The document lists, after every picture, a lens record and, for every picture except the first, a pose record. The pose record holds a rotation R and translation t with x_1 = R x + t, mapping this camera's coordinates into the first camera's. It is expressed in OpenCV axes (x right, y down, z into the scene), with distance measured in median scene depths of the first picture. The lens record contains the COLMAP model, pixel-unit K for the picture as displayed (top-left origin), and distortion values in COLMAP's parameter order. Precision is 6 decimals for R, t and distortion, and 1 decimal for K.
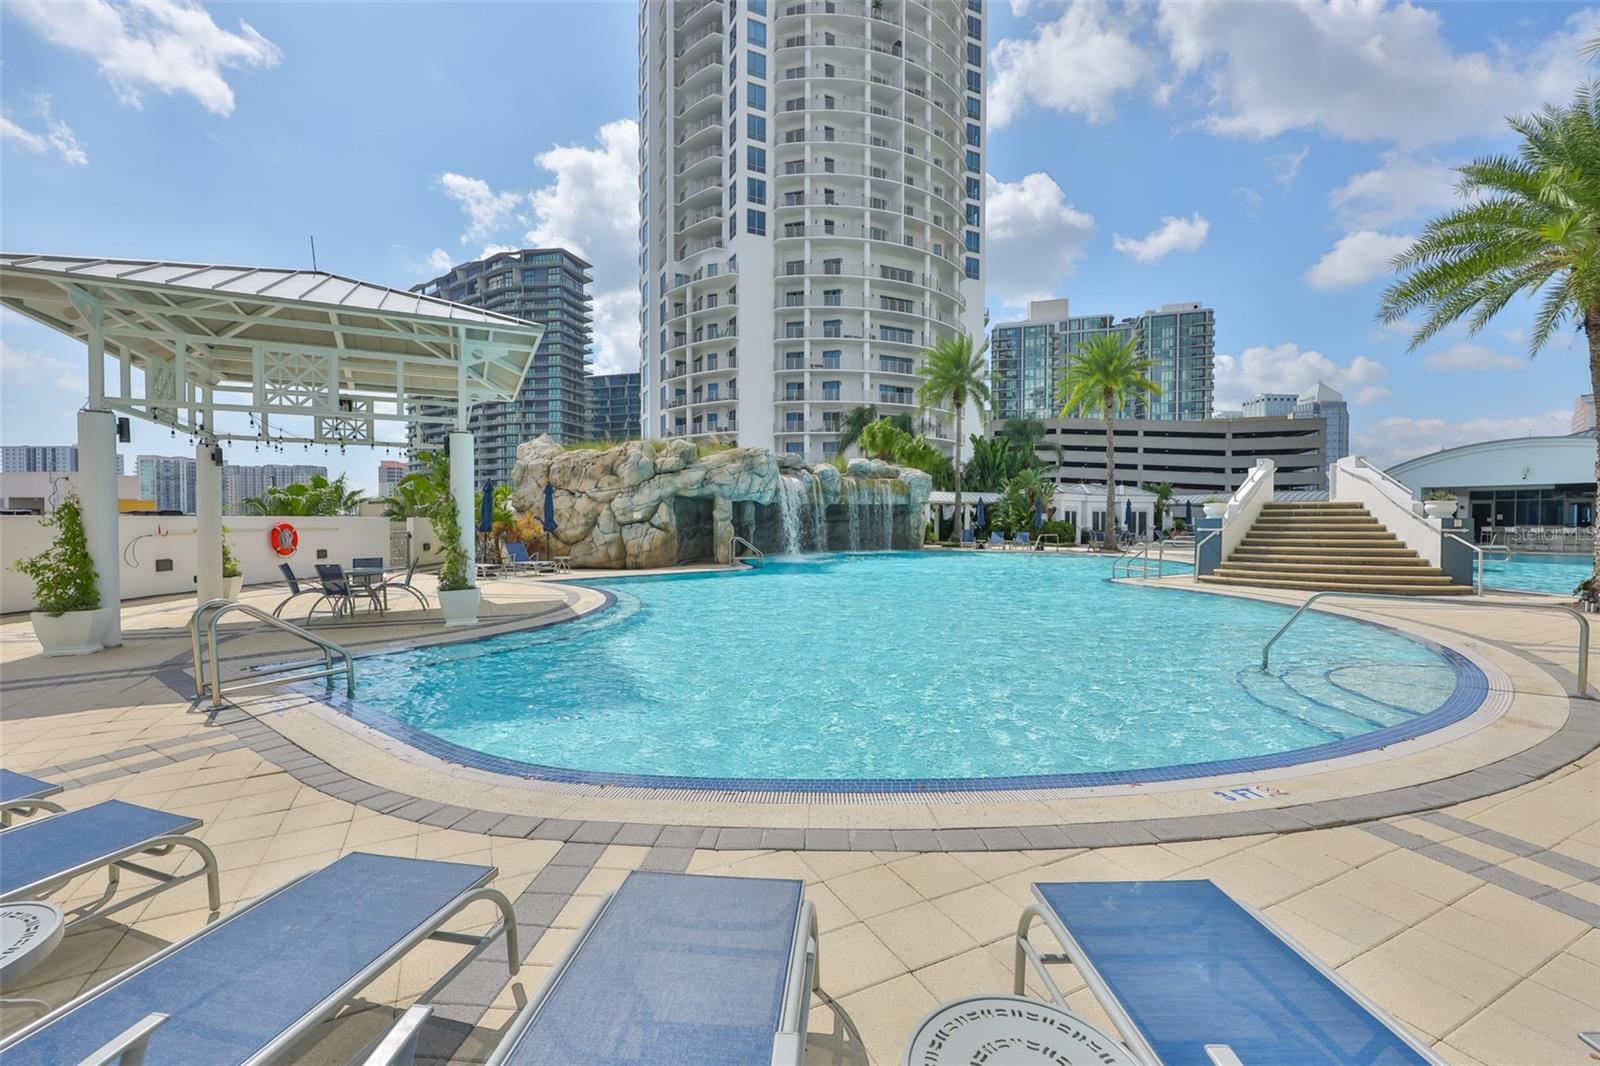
lens RADIAL K [[677.7, 0, 811.5], [0, 677.7, 527.8], [0, 0, 1]] dist [0.003373, 0.000201]
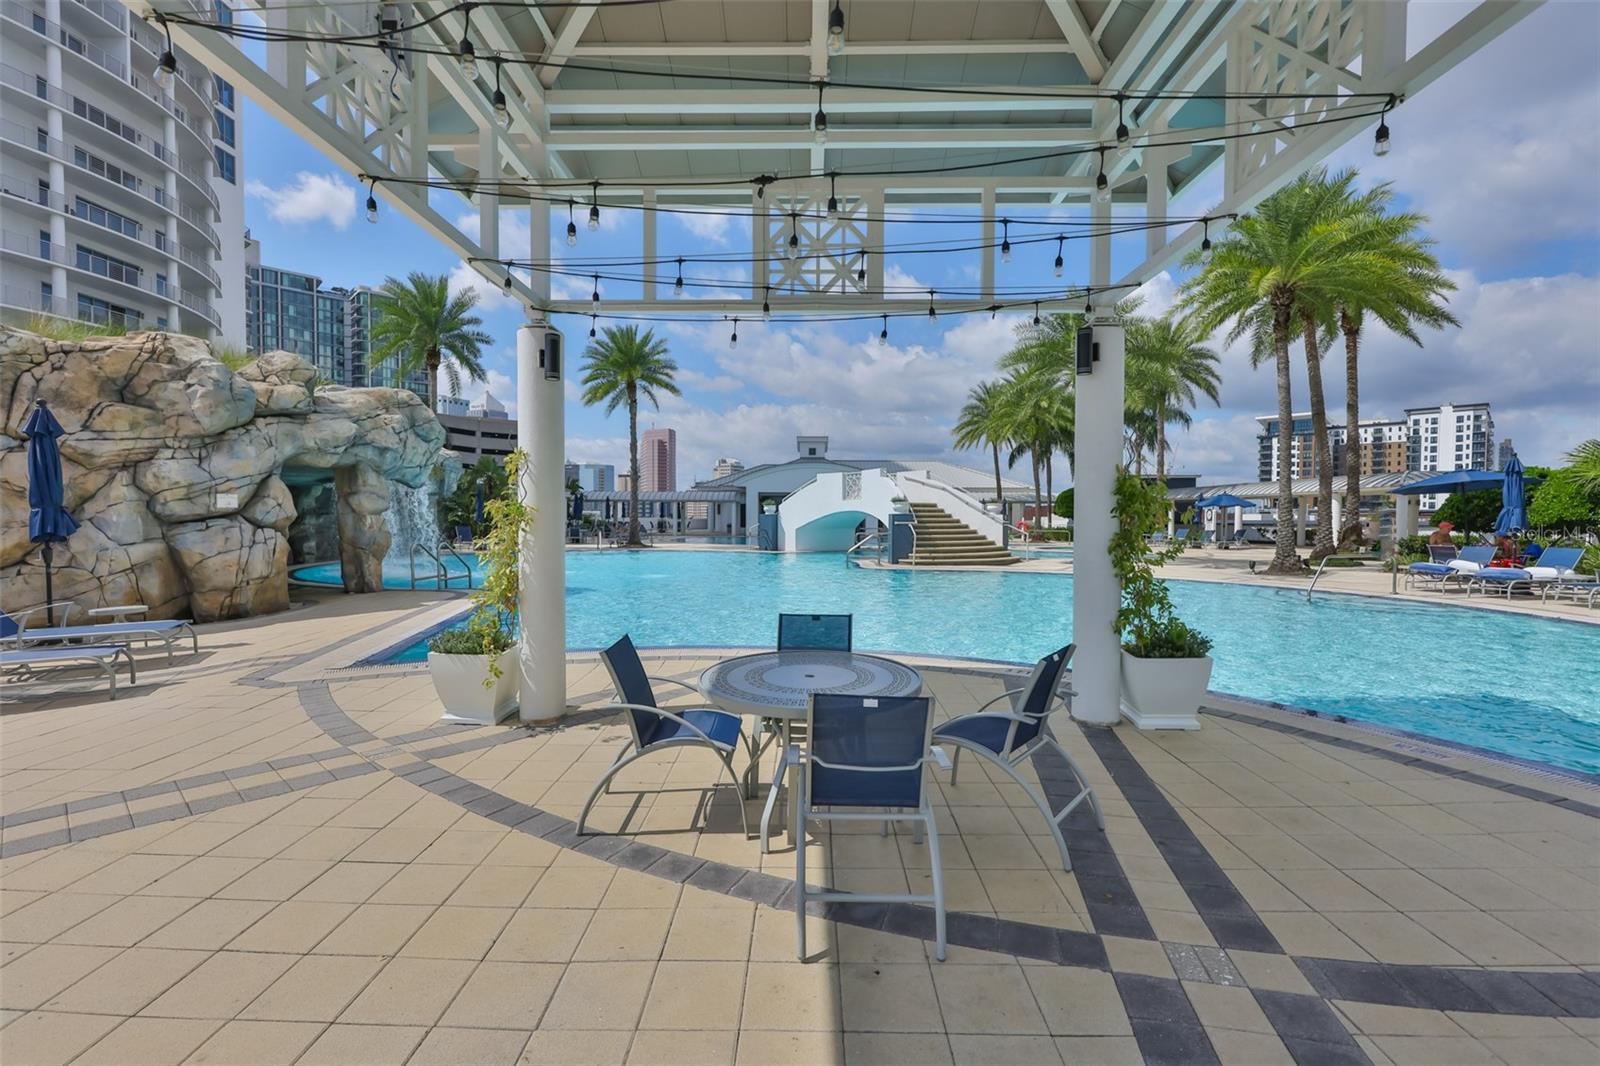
lens RADIAL K [[677.7, 0, 802.6], [0, 677.7, 534.3], [0, 0, 1]] dist [0.003373, 0.000201]
pose [[0.460697, -0.021947, 0.887286, -0.478363], [0.006188, 0.999749, 0.021516, -0.003788], [-0.887536, -0.004422, 0.460717, 0.438127]]
